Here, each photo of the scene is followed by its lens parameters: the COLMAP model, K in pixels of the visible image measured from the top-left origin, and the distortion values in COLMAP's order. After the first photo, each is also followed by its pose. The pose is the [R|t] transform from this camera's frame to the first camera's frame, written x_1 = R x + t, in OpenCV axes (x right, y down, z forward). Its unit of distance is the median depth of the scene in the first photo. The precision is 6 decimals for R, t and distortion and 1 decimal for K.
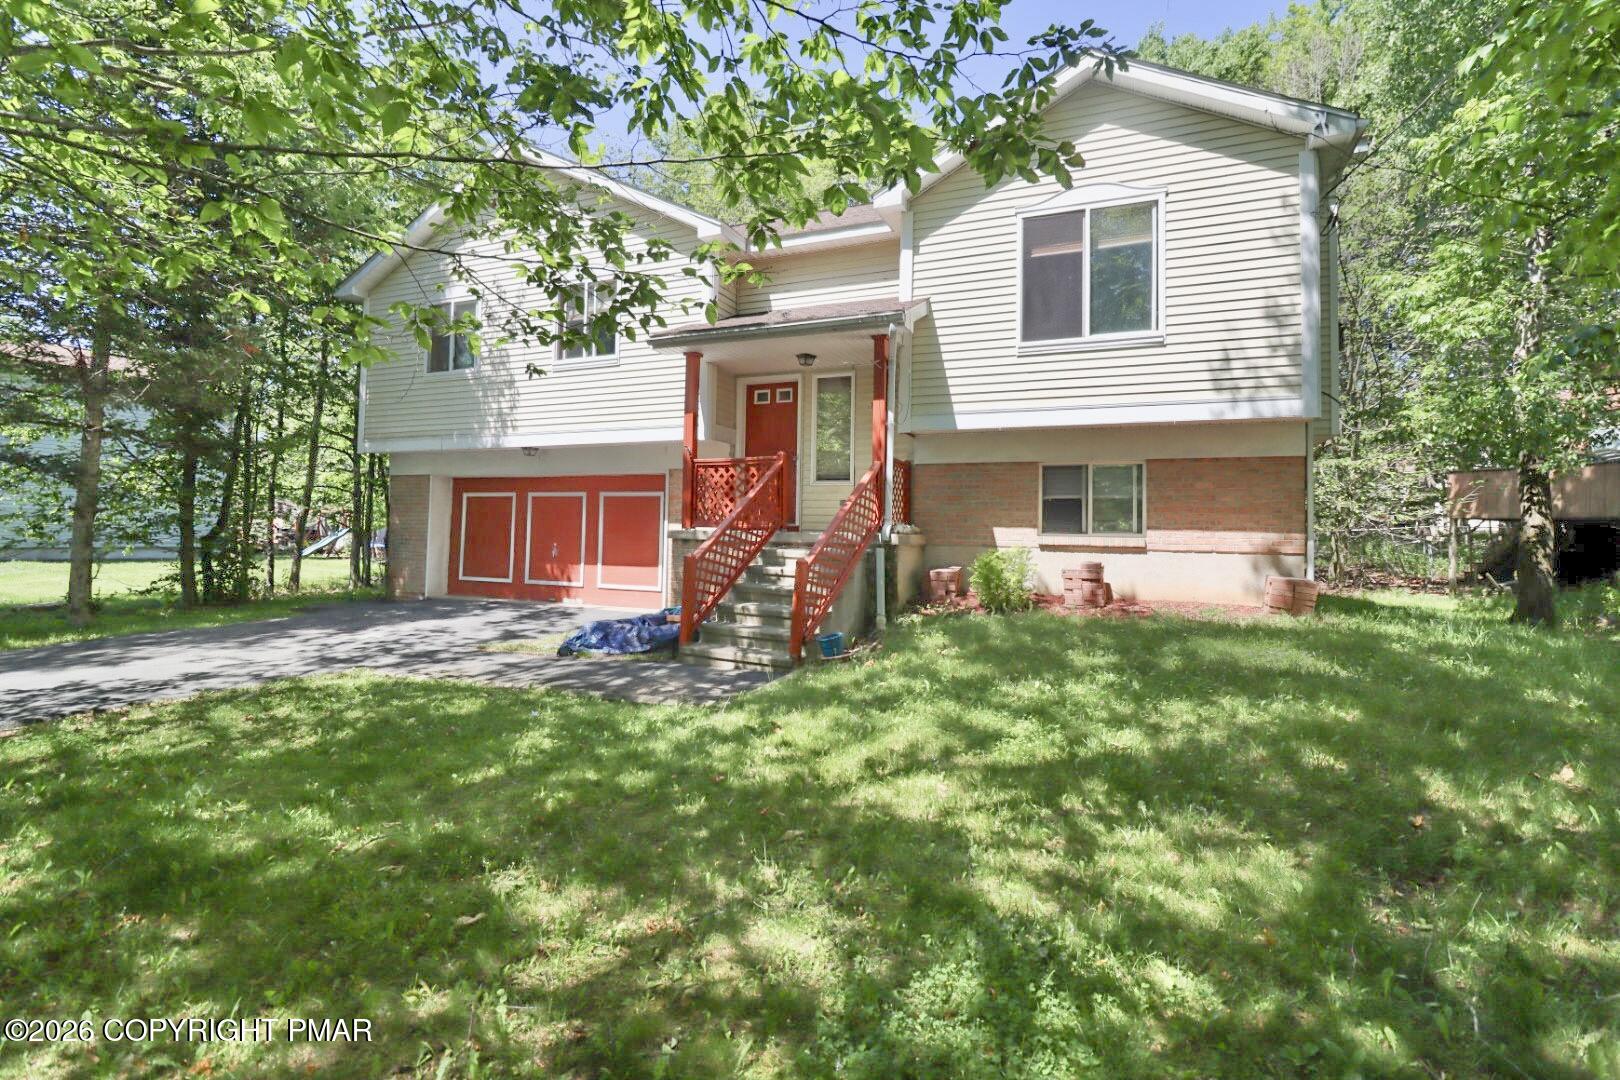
lens RADIAL K [[749.0, 0, 816.4], [0, 749.0, 512.4], [0, 0, 1]] dist [0.000838, -0.013469]
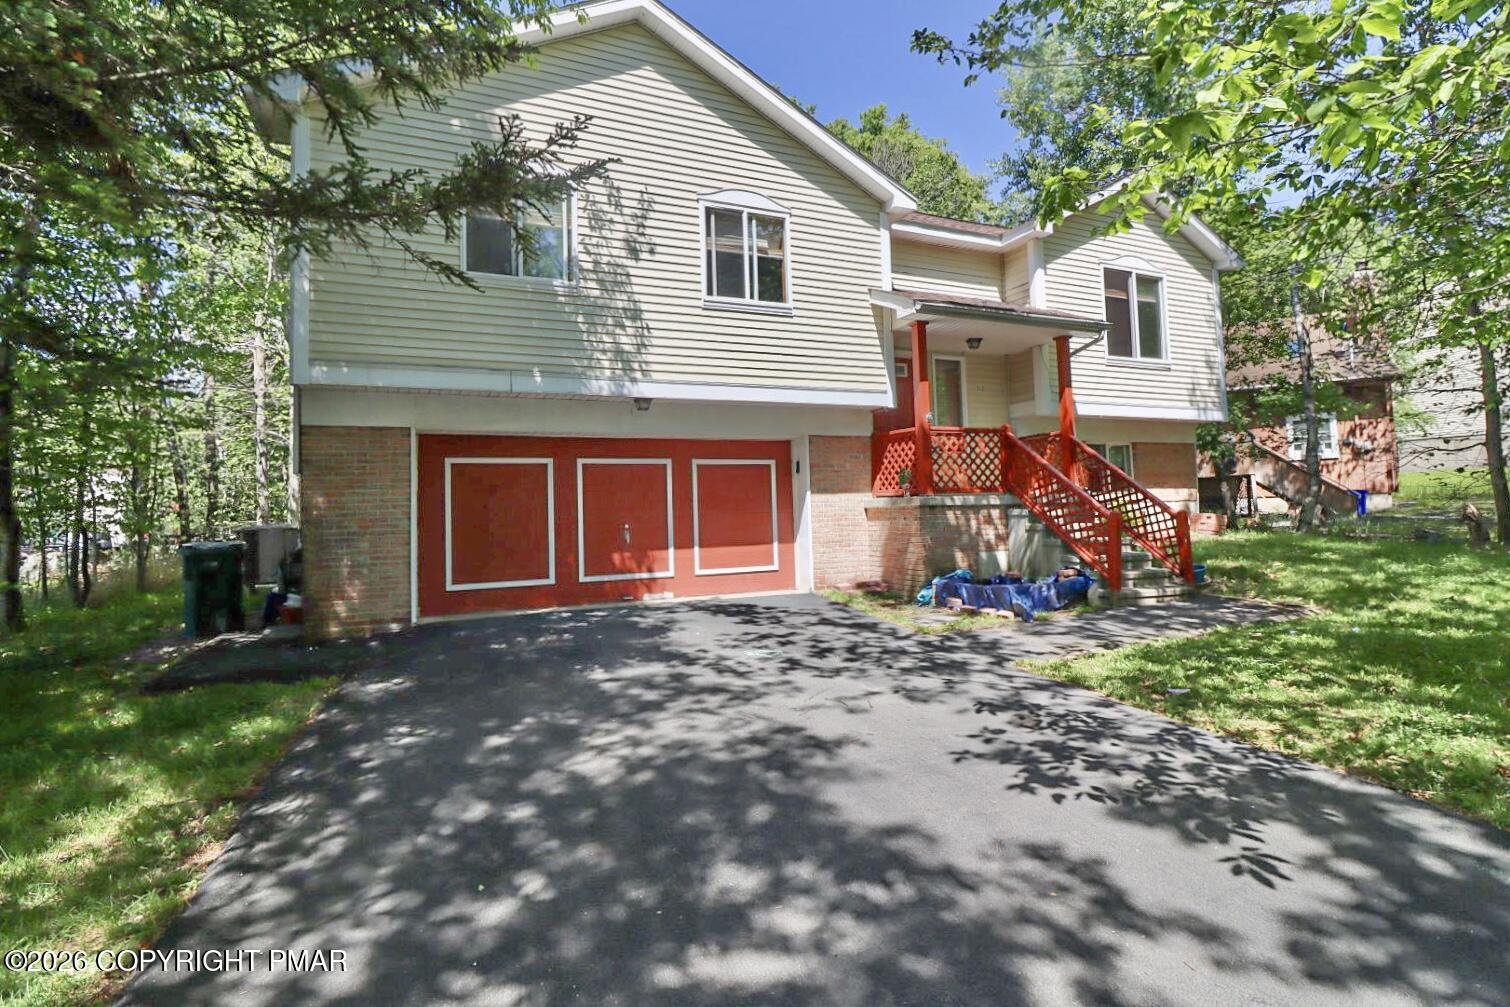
lens RADIAL K [[698.2, 0, 761.0], [0, 698.2, 477.8], [0, 0, 1]] dist [0.000838, -0.013469]
pose [[0.689381, -0.000081, 0.724399, -0.823533], [0.019820, 0.999628, -0.018750, 0.009191], [-0.724128, 0.027284, 0.689126, 0.426824]]
